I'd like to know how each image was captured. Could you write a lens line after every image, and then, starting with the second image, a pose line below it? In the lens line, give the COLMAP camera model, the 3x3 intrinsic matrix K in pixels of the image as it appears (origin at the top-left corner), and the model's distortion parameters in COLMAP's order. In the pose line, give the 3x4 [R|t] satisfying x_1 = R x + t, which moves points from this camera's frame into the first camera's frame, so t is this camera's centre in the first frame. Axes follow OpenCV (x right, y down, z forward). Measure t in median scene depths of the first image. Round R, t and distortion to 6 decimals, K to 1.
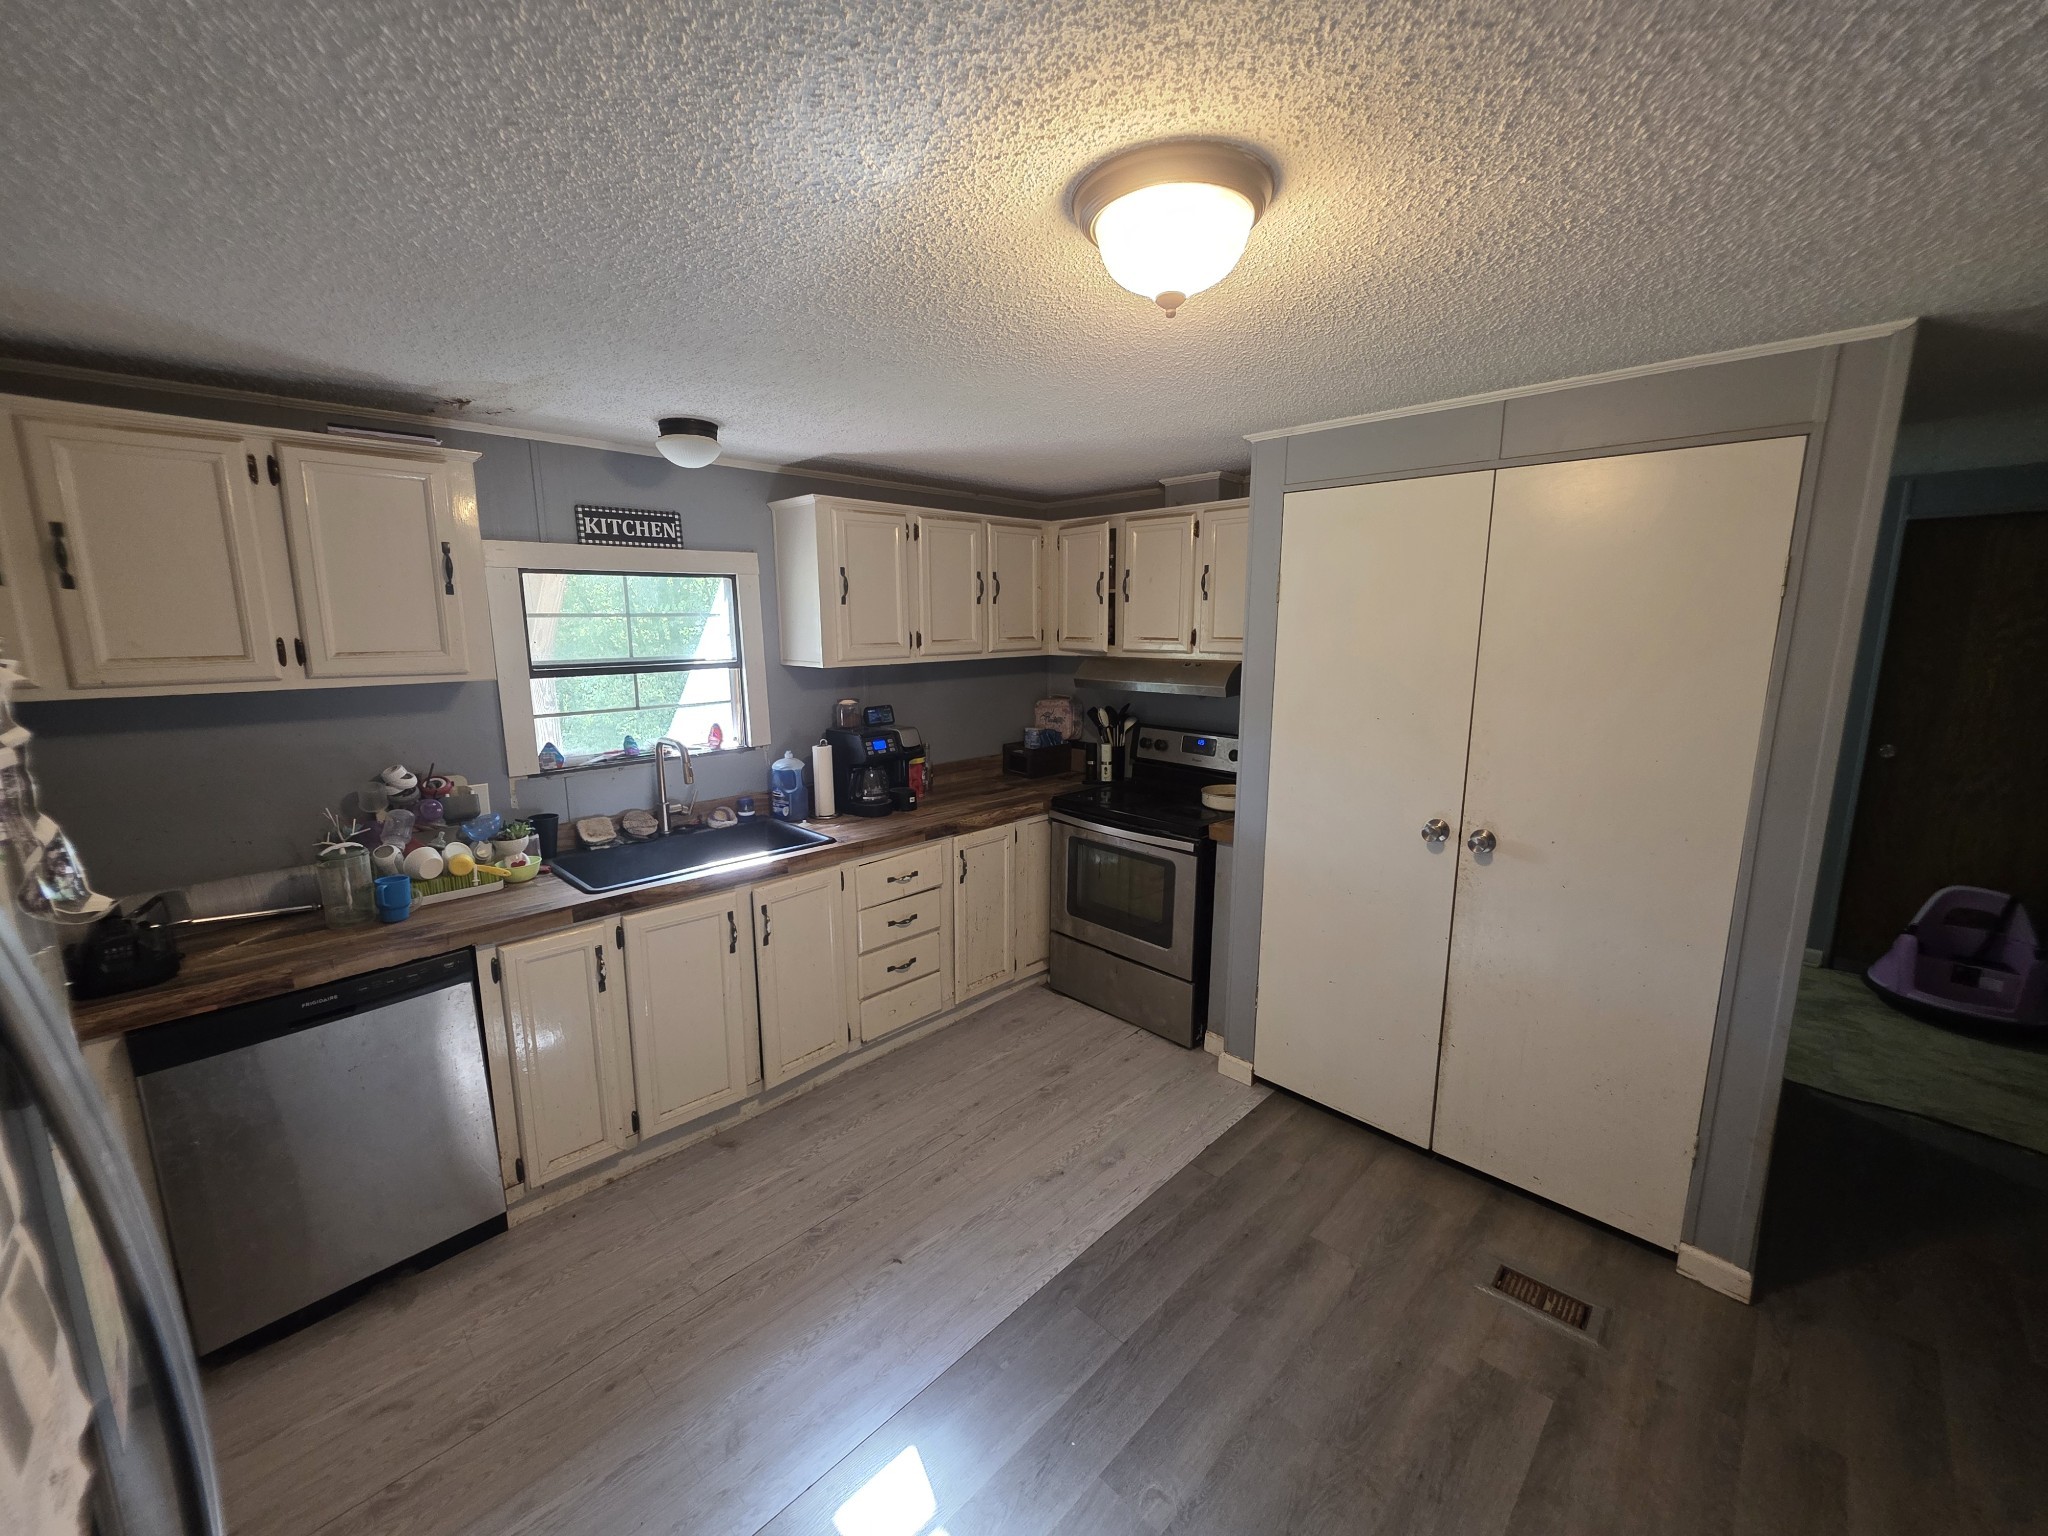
lens RADIAL K [[818.1, 0, 1012.9], [0, 818.1, 765.5], [0, 0, 1]] dist [0.003864, -0.000443]
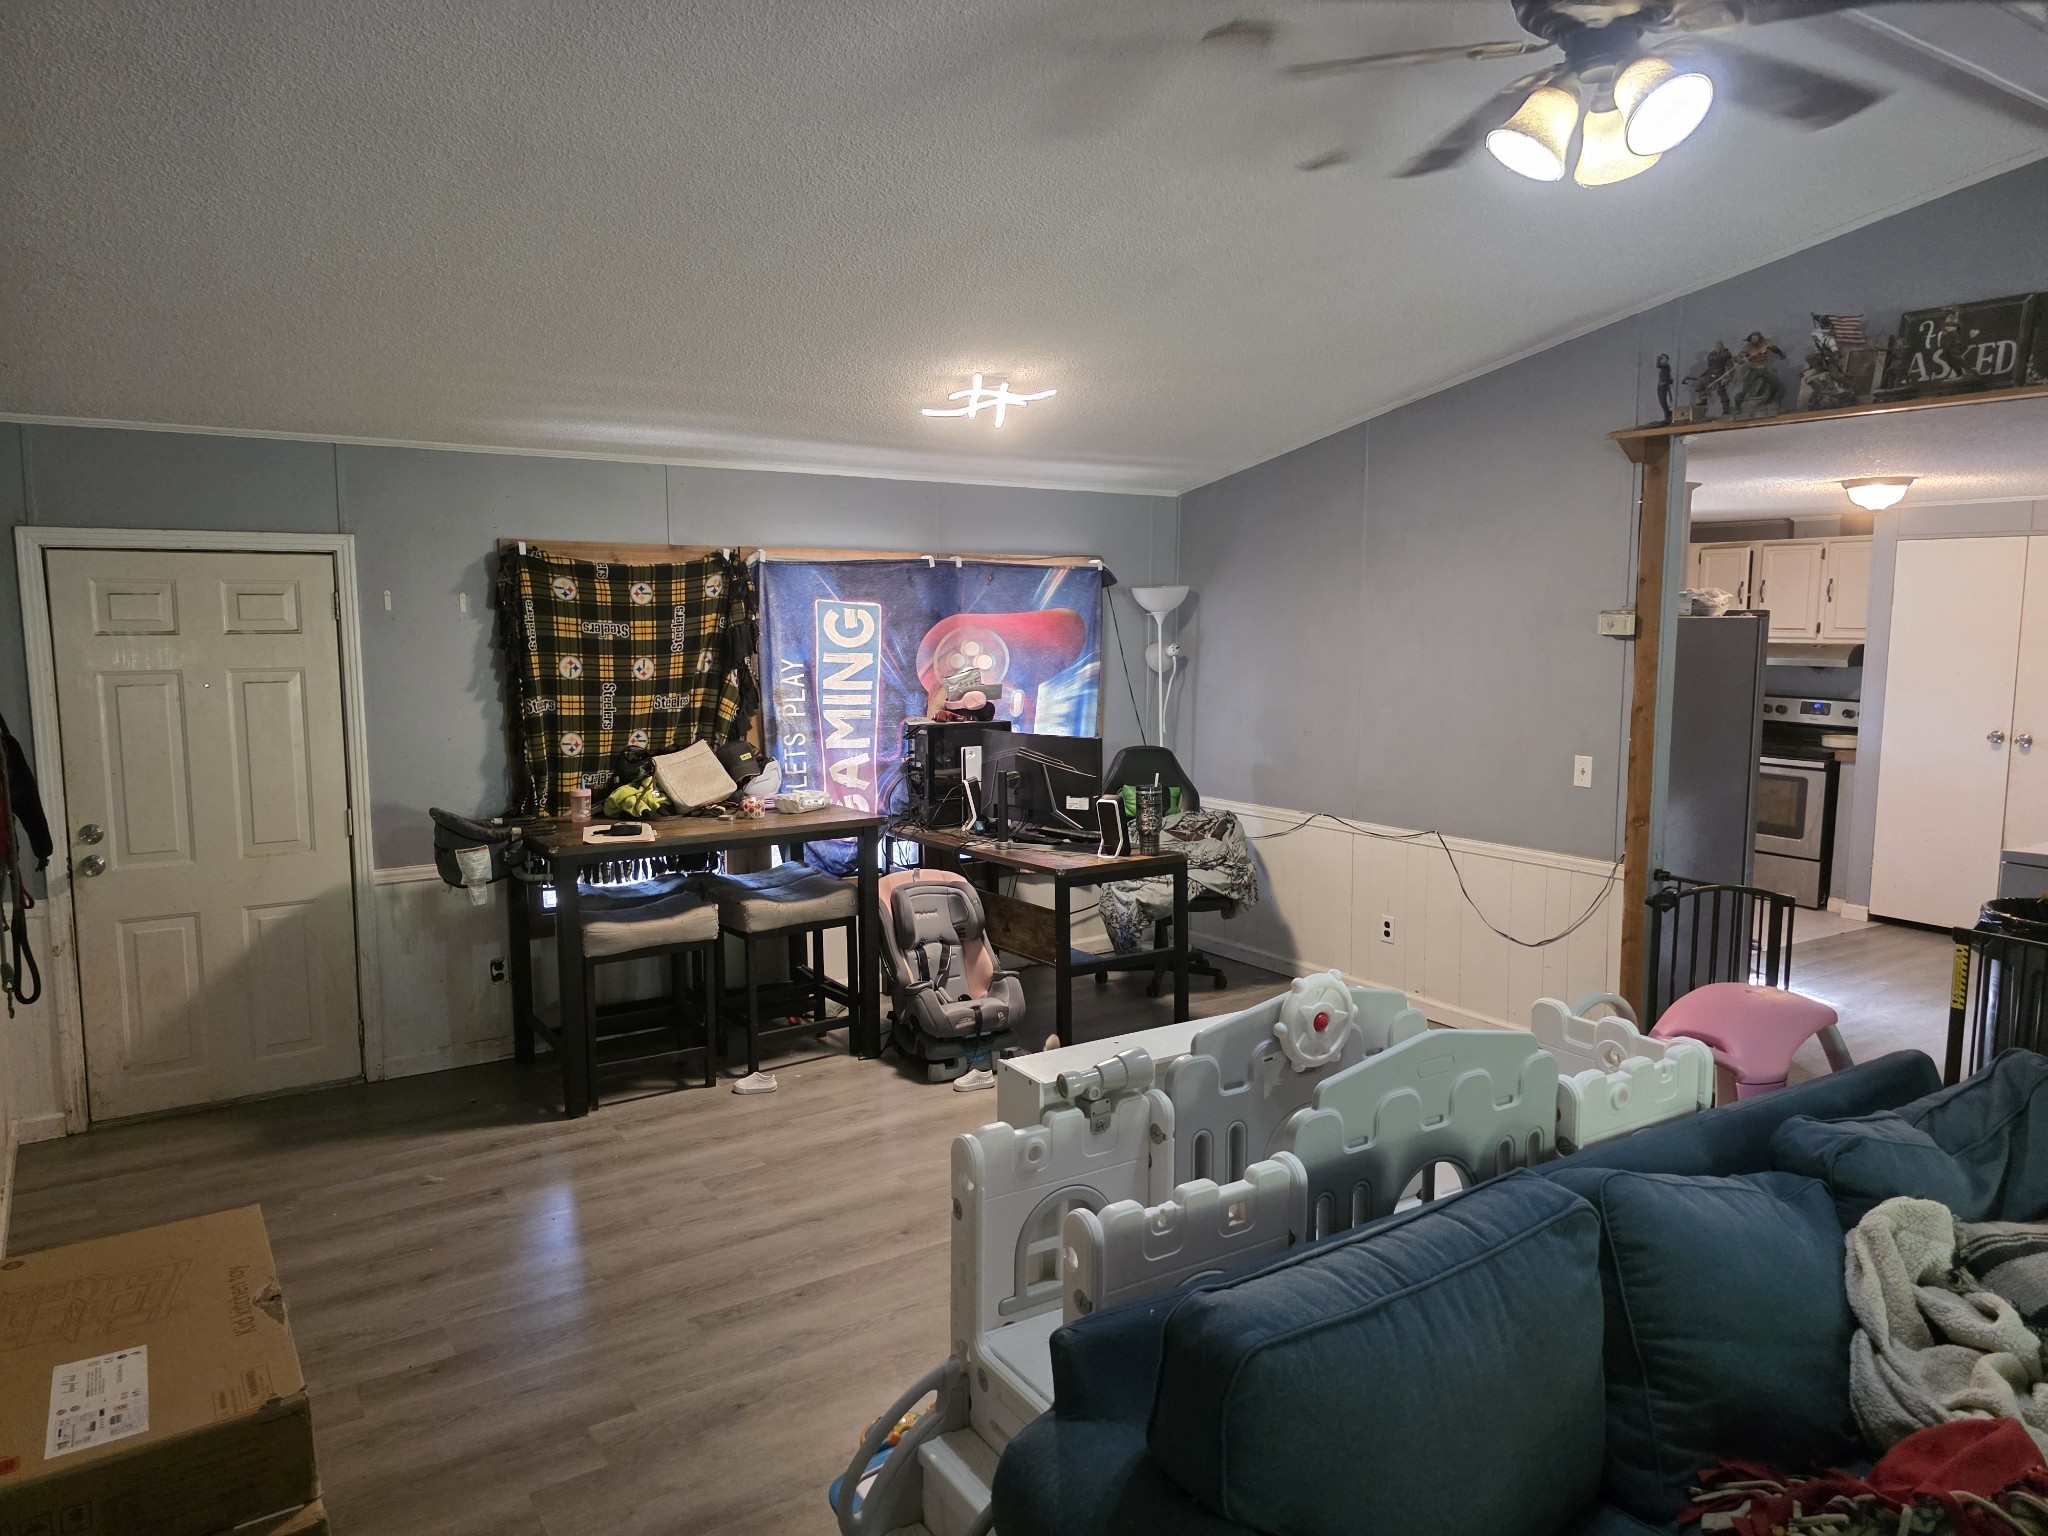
lens RADIAL K [[1356.6, 0, 1022.7], [0, 1356.6, 771.8], [0, 0, 1]] dist [0.003776, 0.000140]
pose [[0.978923, 0.027155, -0.202415, -0.718197], [-0.039178, 0.997683, -0.055627, 0.308612], [0.200435, 0.062384, 0.977719, -1.741619]]
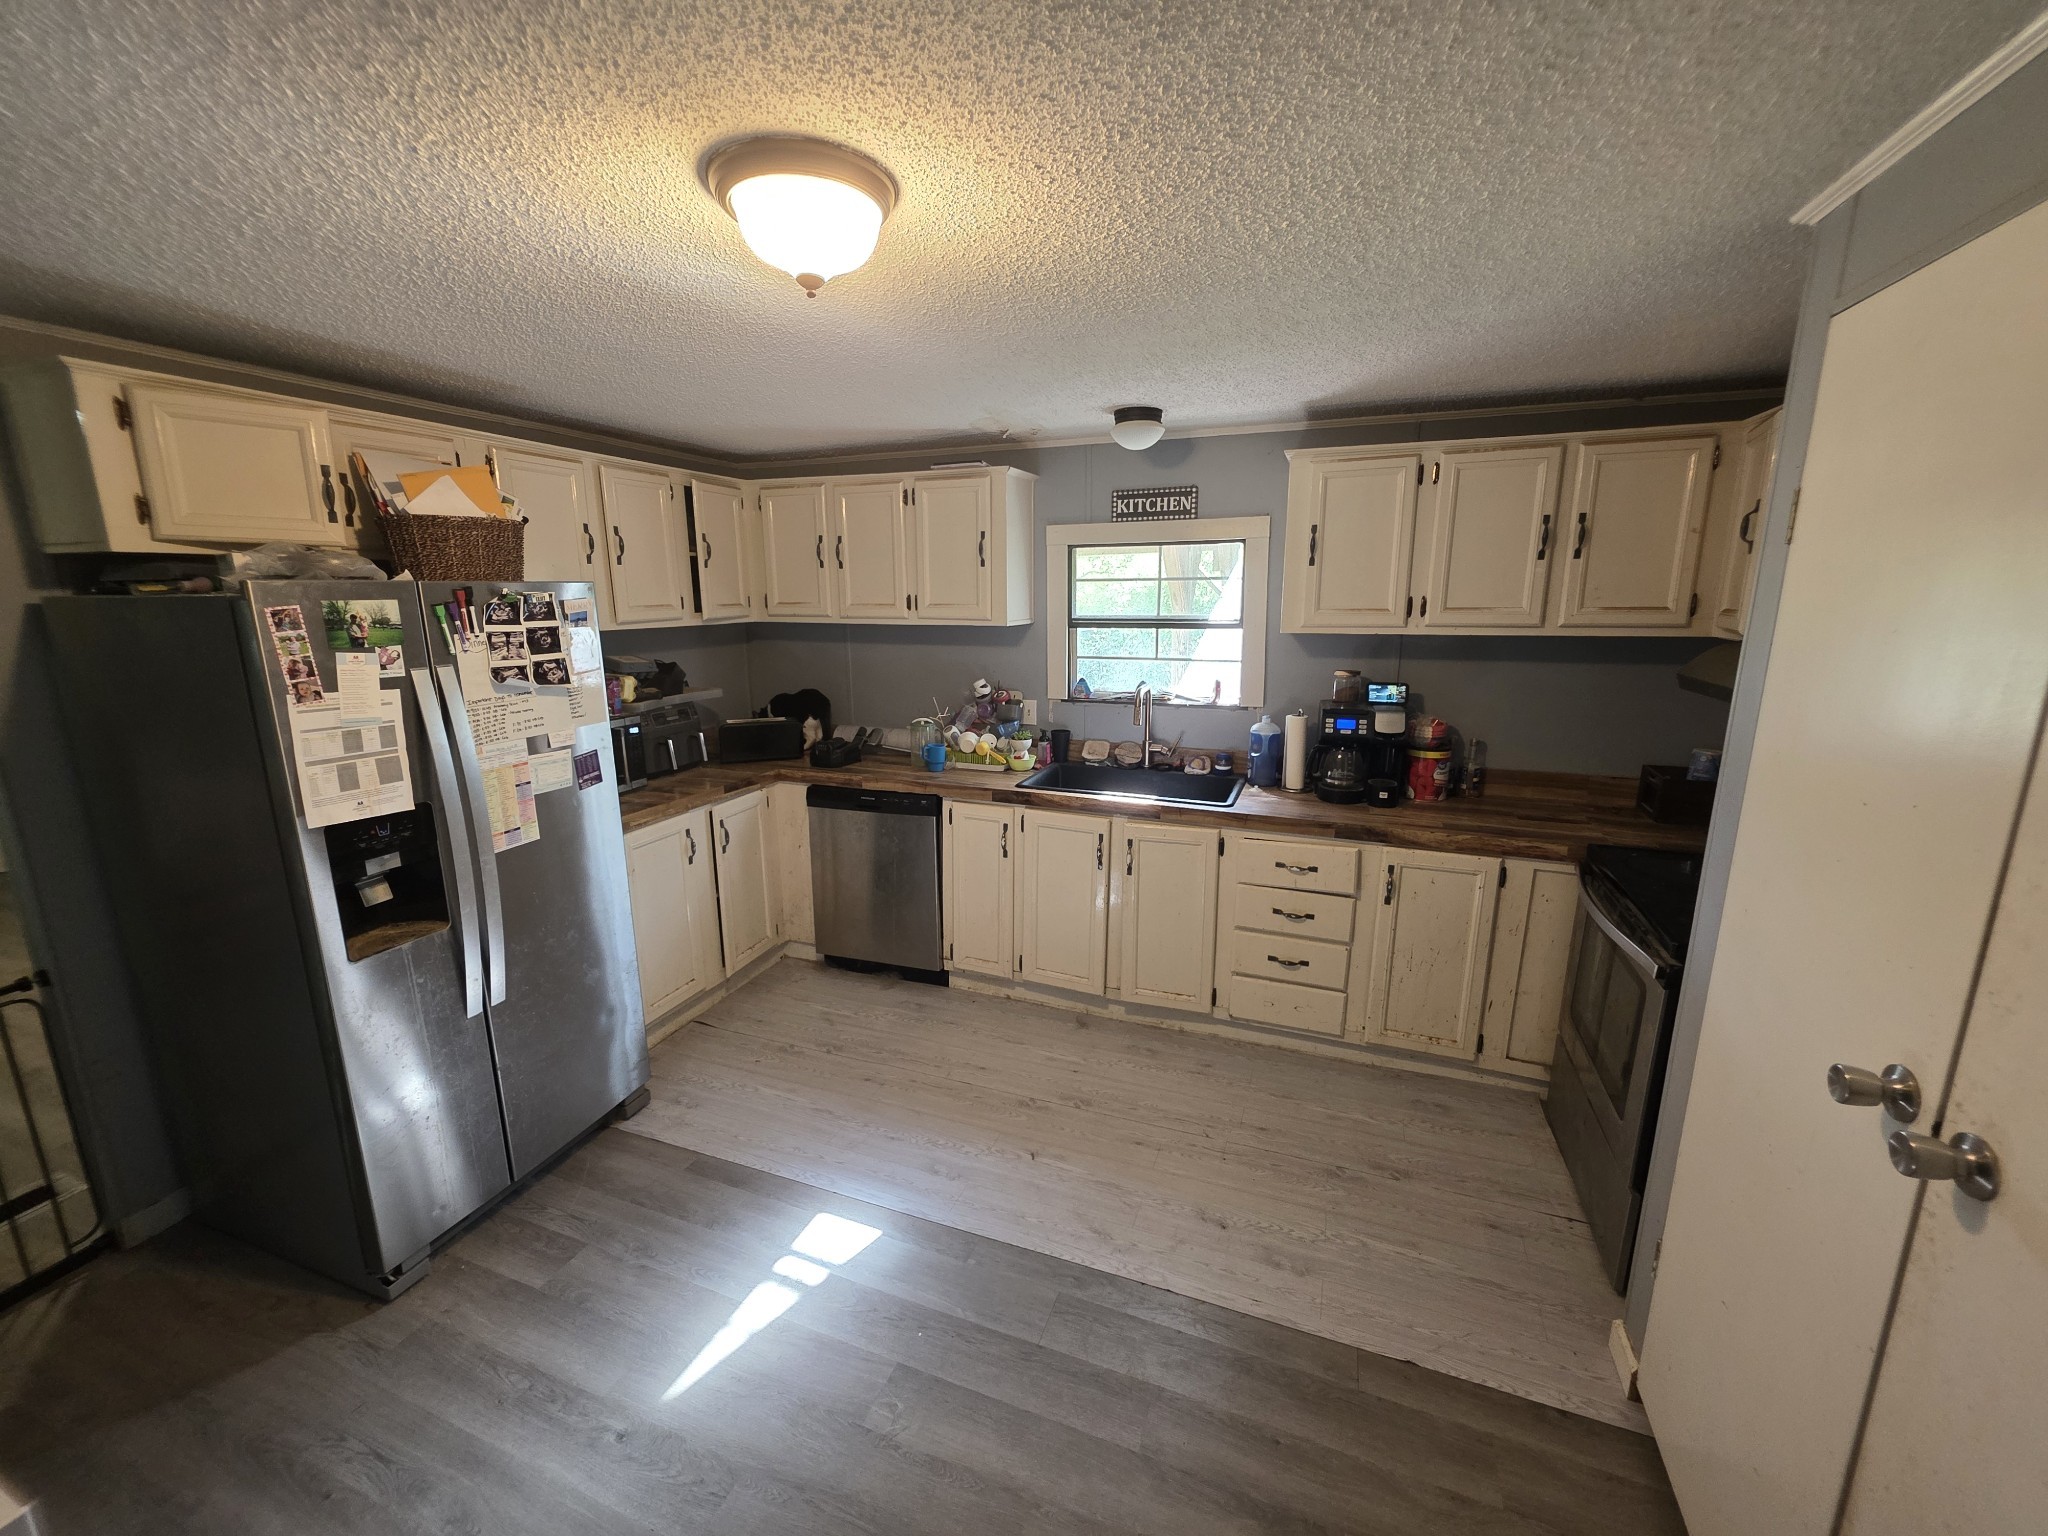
lens RADIAL K [[818.1, 0, 1011.2], [0, 818.1, 762.1], [0, 0, 1]] dist [0.003864, -0.000443]
pose [[0.402308, 0.195347, -0.894421, 0.542860], [-0.157441, 0.977178, 0.142605, -0.059480], [0.901865, 0.083448, 0.423881, 0.325842]]
